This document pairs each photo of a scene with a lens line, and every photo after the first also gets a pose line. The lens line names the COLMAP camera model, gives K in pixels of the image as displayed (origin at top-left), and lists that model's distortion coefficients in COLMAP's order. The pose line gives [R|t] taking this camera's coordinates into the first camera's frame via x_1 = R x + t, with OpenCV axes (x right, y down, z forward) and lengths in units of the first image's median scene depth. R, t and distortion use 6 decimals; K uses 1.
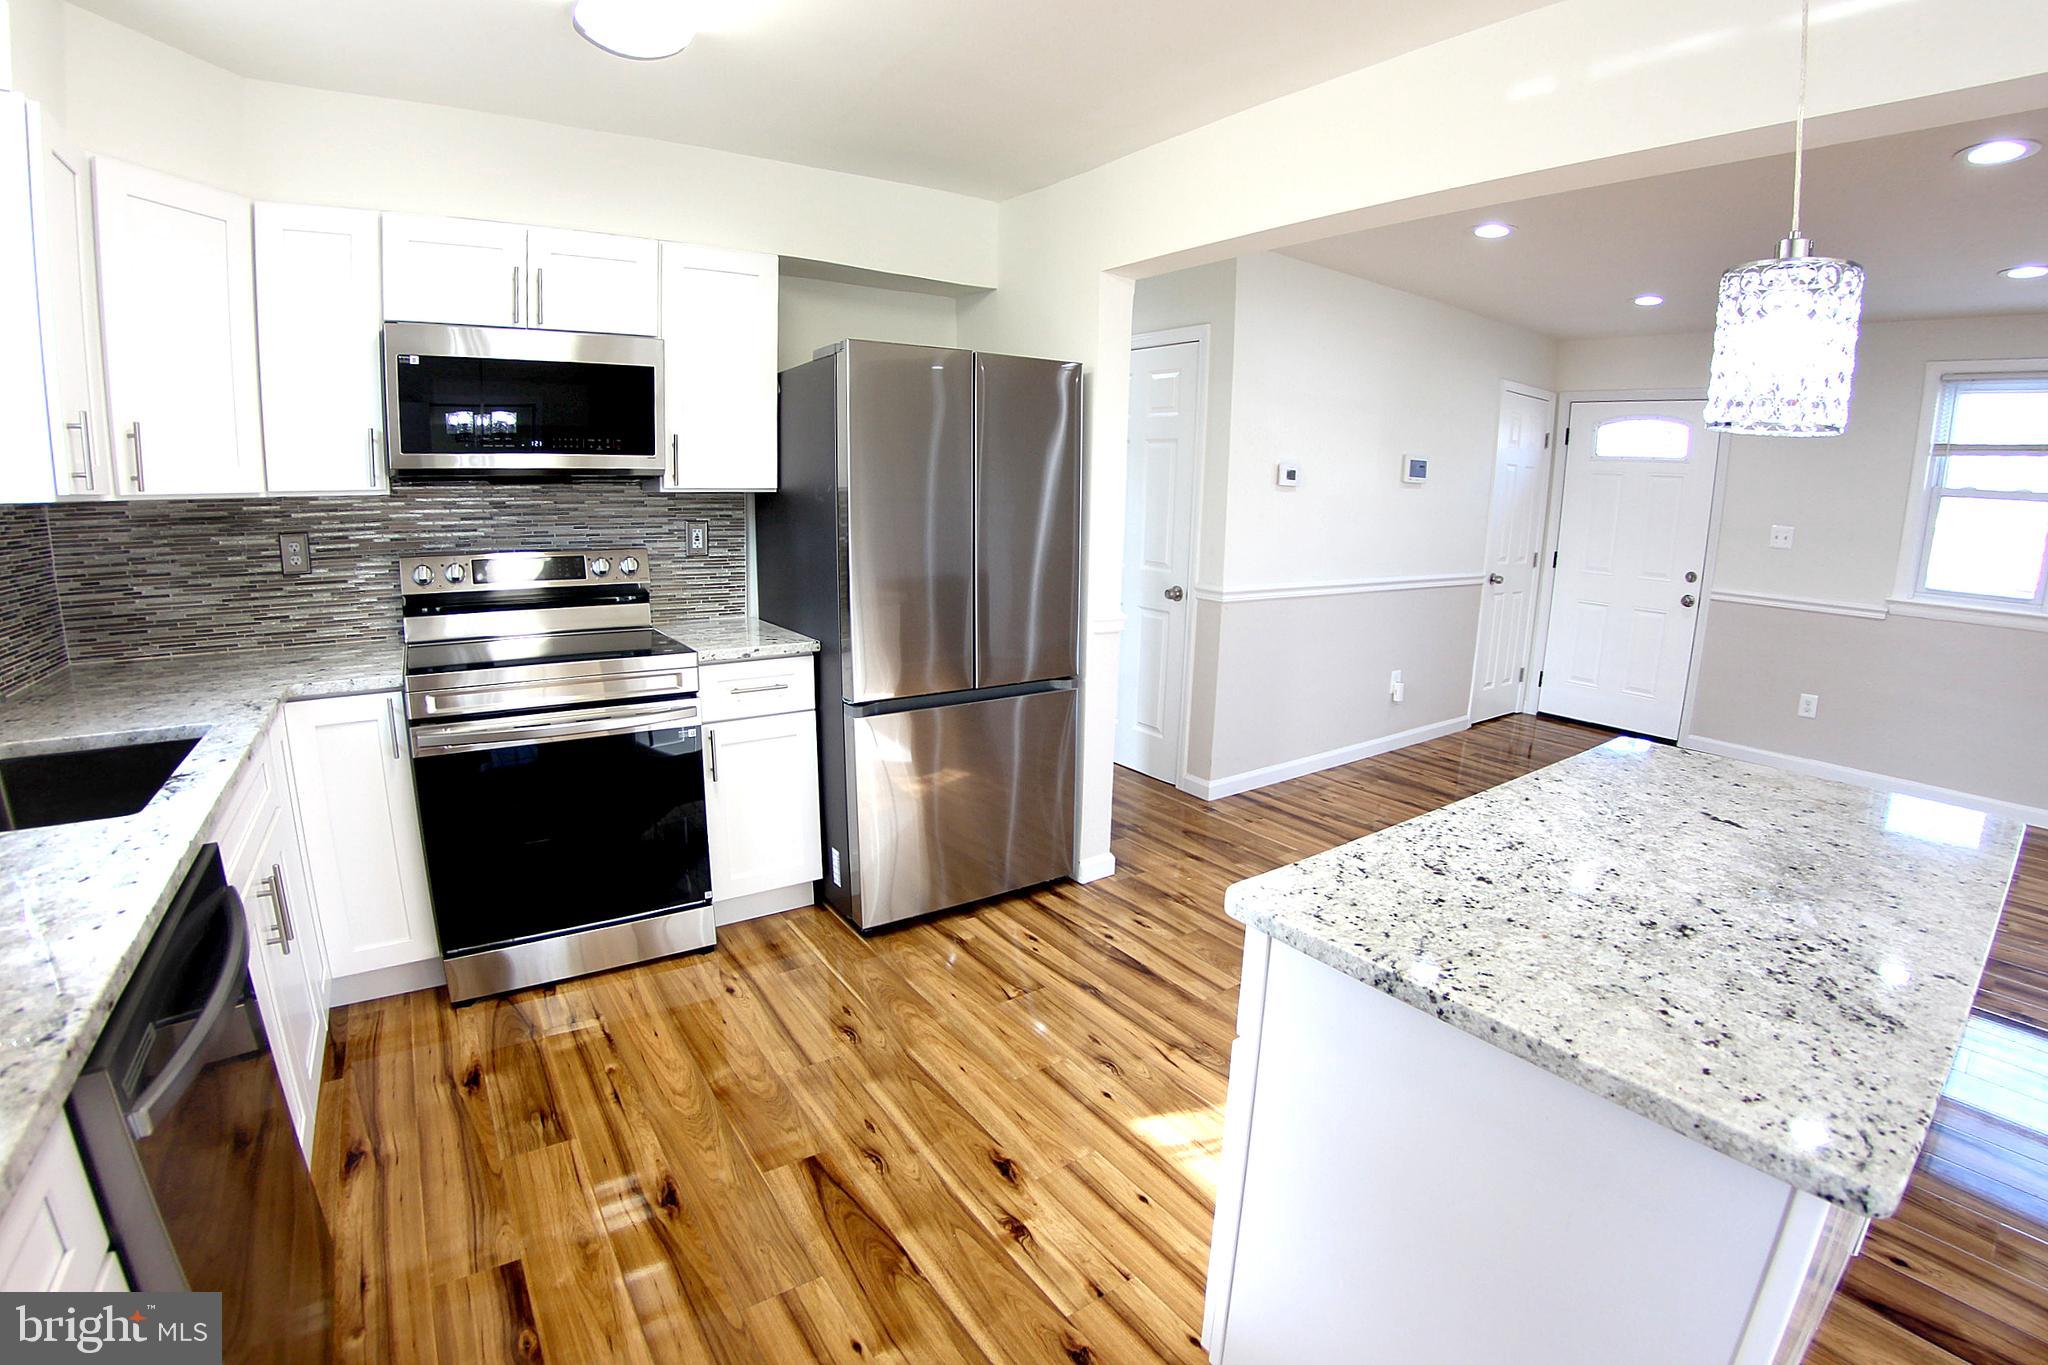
lens RADIAL K [[974.7, 0, 982.3], [0, 974.7, 683.1], [0, 0, 1]] dist [-0.081196, 0.000651]
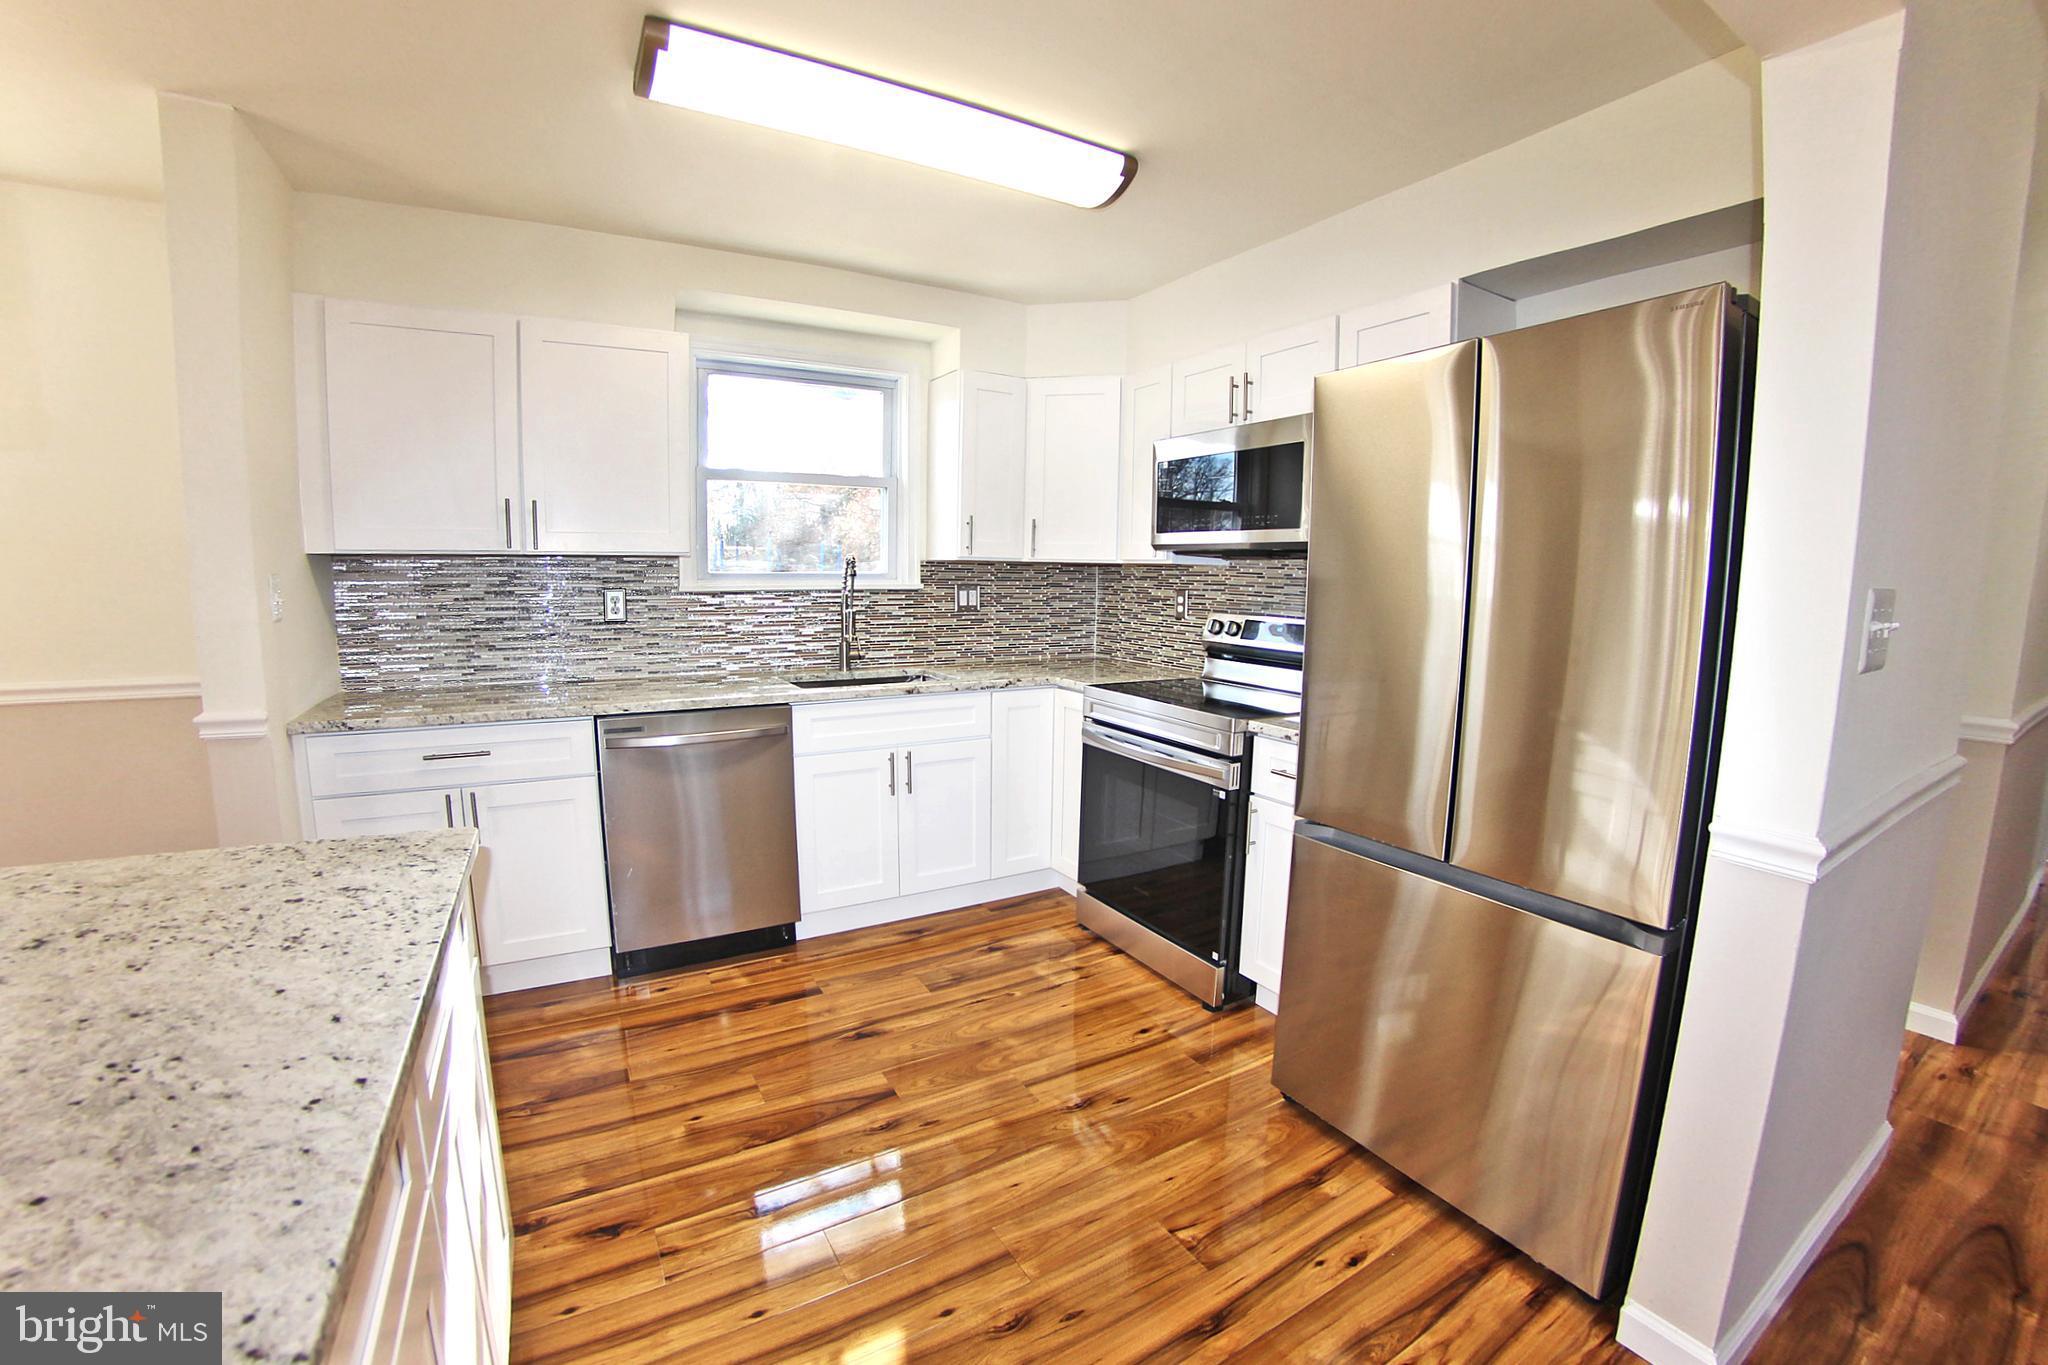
lens RADIAL K [[889.2, 0, 1024.0], [0, 889.2, 682.5], [0, 0, 1]] dist [-0.056368, 0.000614]
pose [[-0.066484, 0.113306, -0.991333, 0.660050], [-0.216345, 0.968259, 0.125178, -0.140685], [0.974051, 0.222793, -0.039861, 0.840936]]
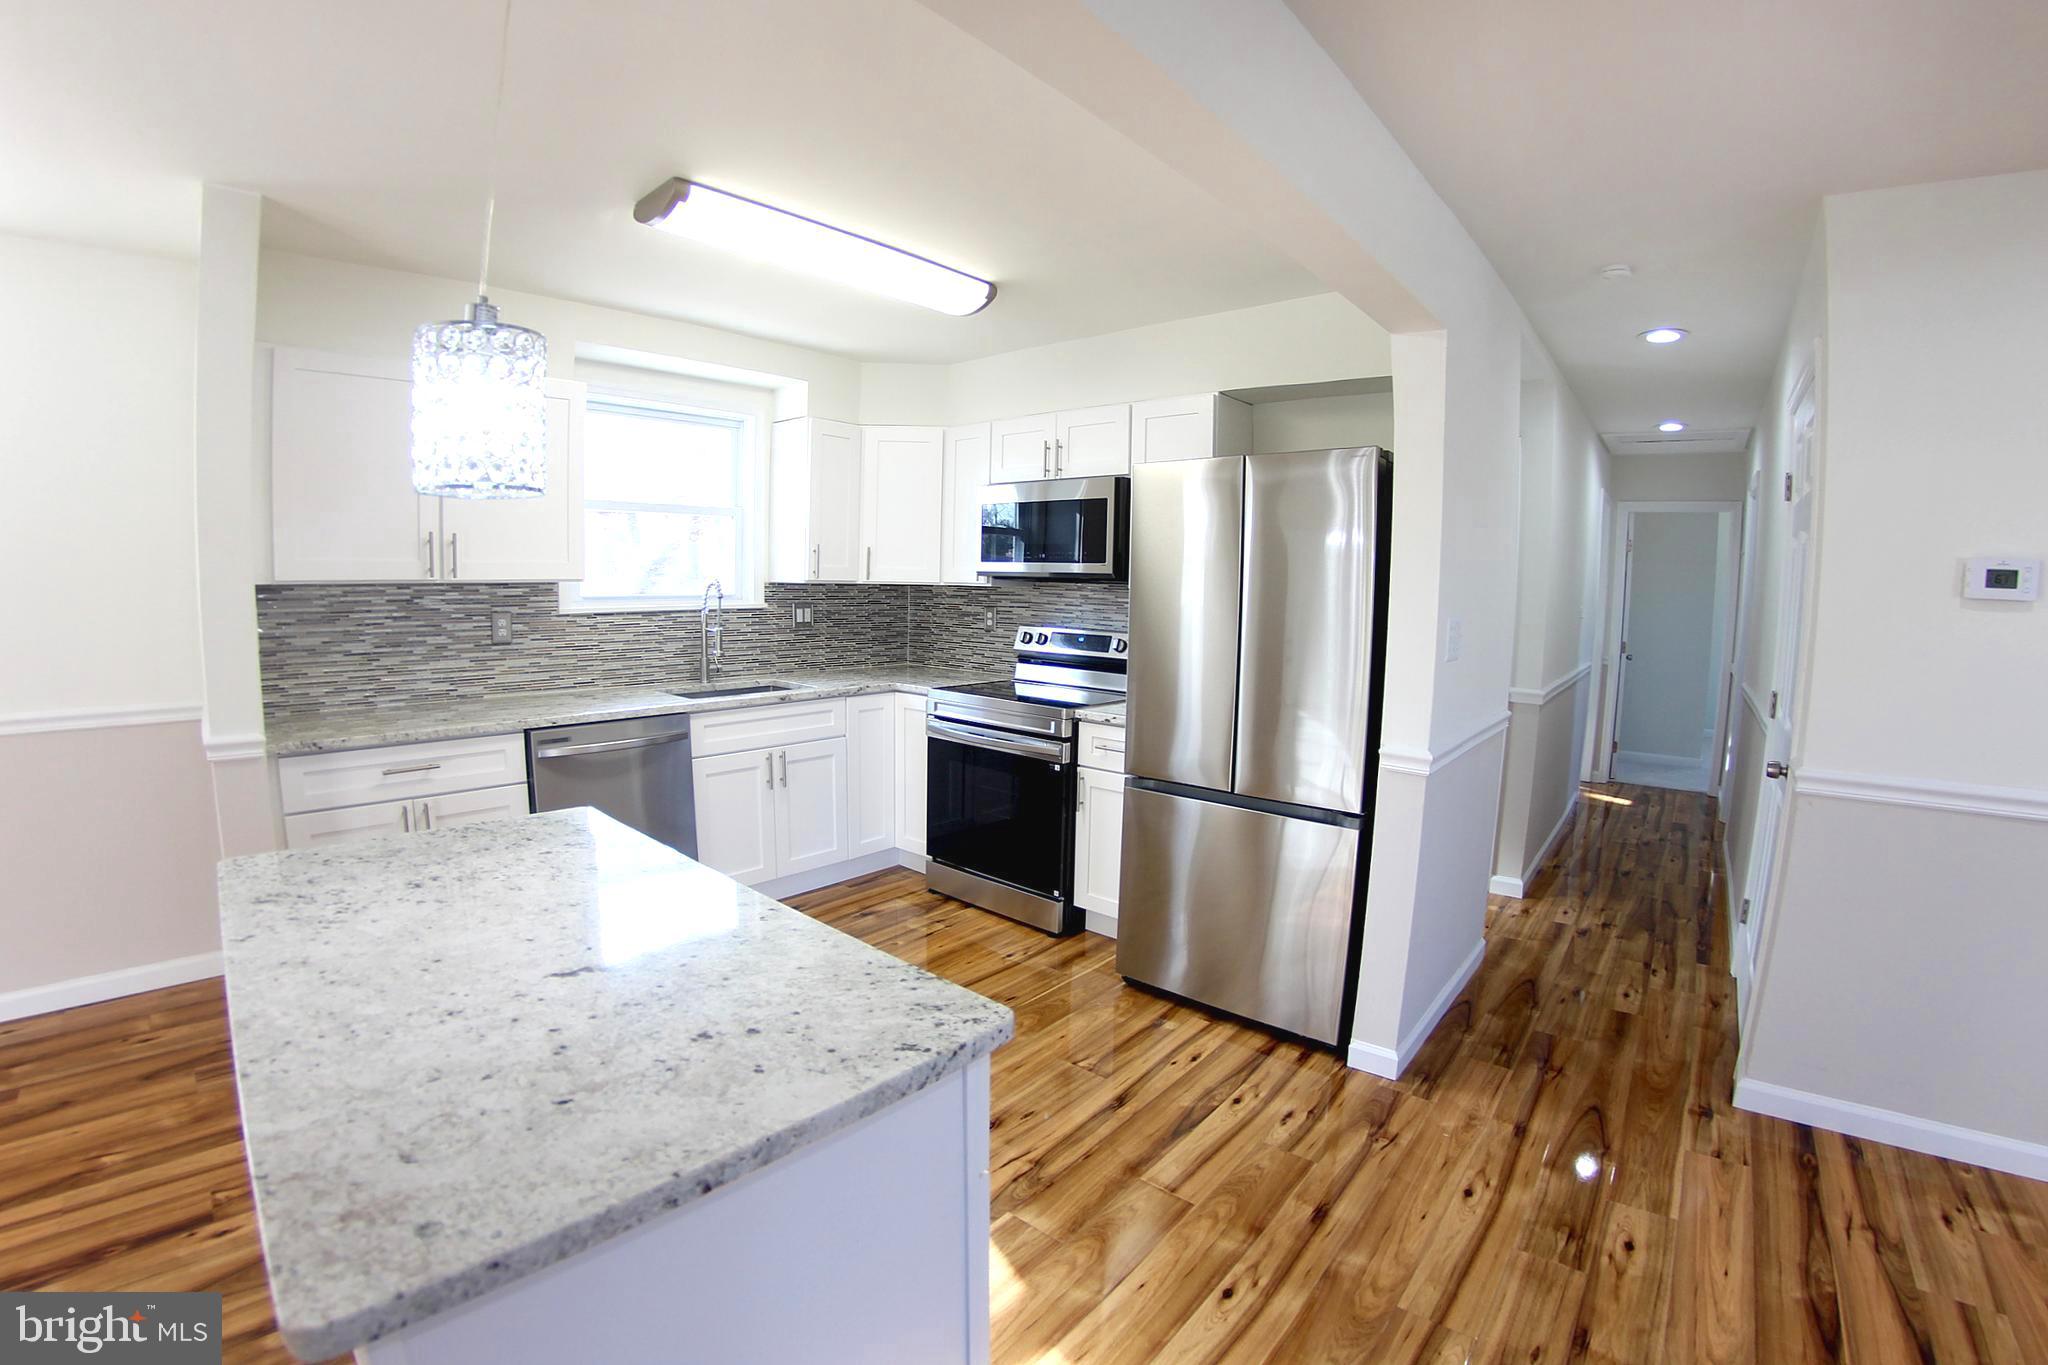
lens RADIAL K [[929.1, 0, 1037.1], [0, 929.1, 693.3], [0, 0, 1]] dist [-0.143040, 0.020684]
pose [[0.264530, 0.112450, -0.957799, 0.944457], [-0.213960, 0.975270, 0.055408, -0.117584], [0.940343, 0.190274, 0.282048, 0.617247]]
